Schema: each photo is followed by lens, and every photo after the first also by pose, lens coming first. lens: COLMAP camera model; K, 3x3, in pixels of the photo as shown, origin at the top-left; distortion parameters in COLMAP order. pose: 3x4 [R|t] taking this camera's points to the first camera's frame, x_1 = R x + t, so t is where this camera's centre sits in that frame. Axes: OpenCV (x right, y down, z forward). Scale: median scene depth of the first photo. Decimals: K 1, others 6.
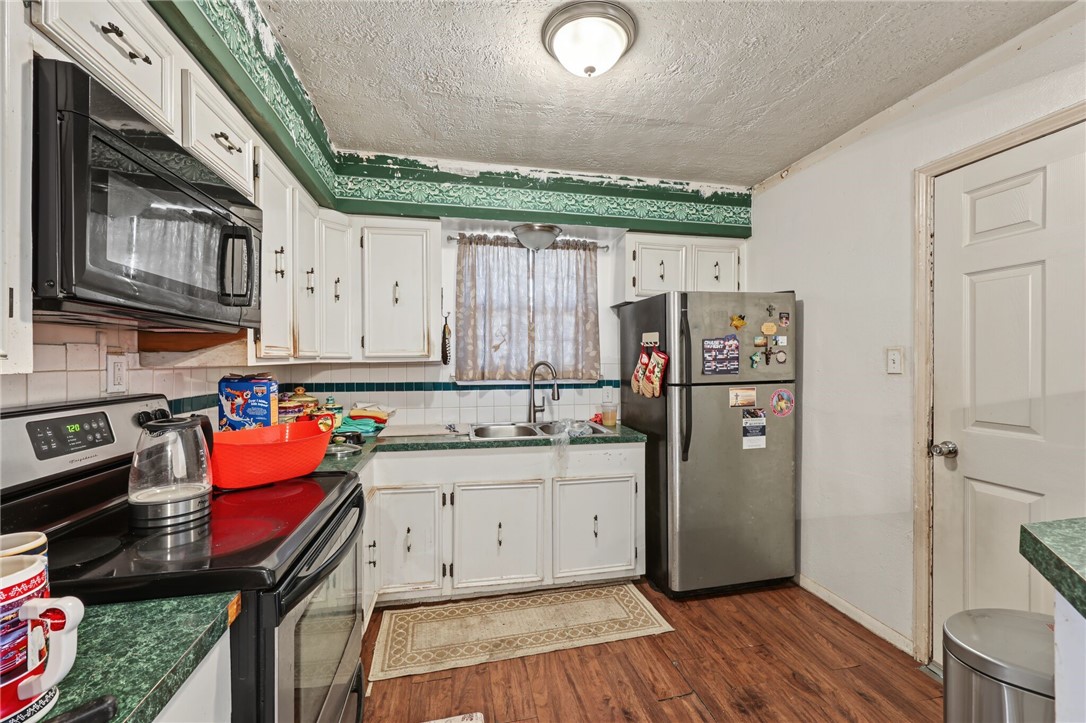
lens RADIAL K [[442.6, 0, 542.1], [0, 442.6, 357.9], [0, 0, 1]] dist [0.002543, 0.000315]
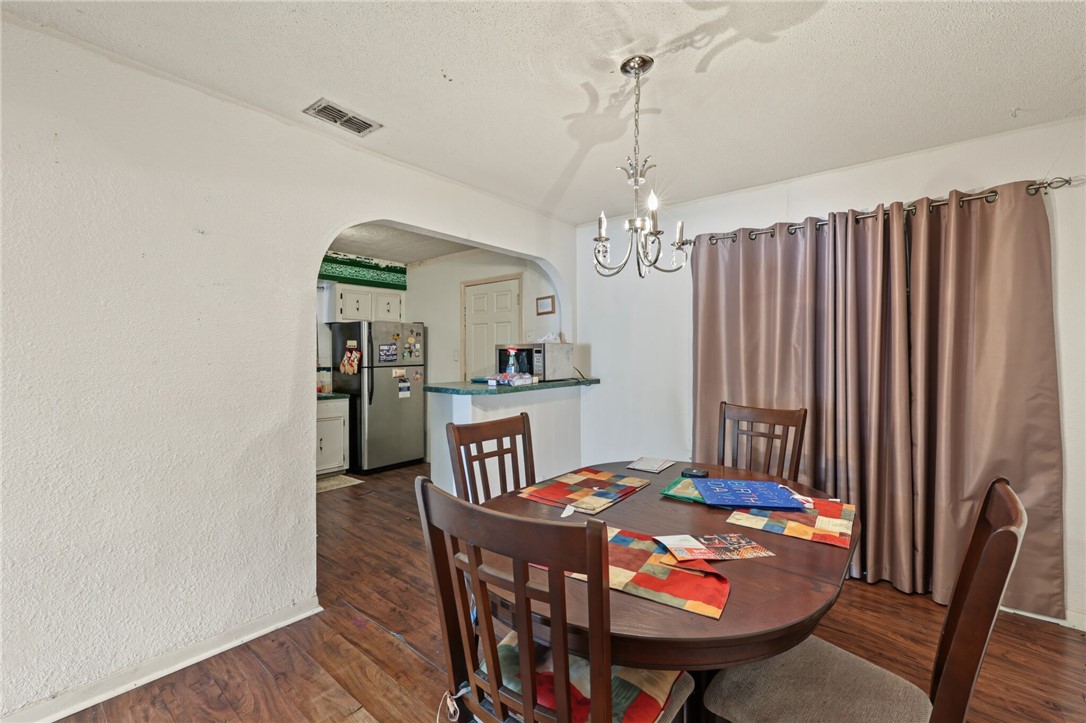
lens RADIAL K [[442.6, 0, 548.0], [0, 442.6, 358.2], [0, 0, 1]] dist [0.002543, 0.000315]
pose [[0.773905, -0.002838, 0.633295, -0.314036], [-0.002108, 0.999973, 0.007057, 0.003238], [-0.633298, -0.006797, 0.773878, -1.026245]]
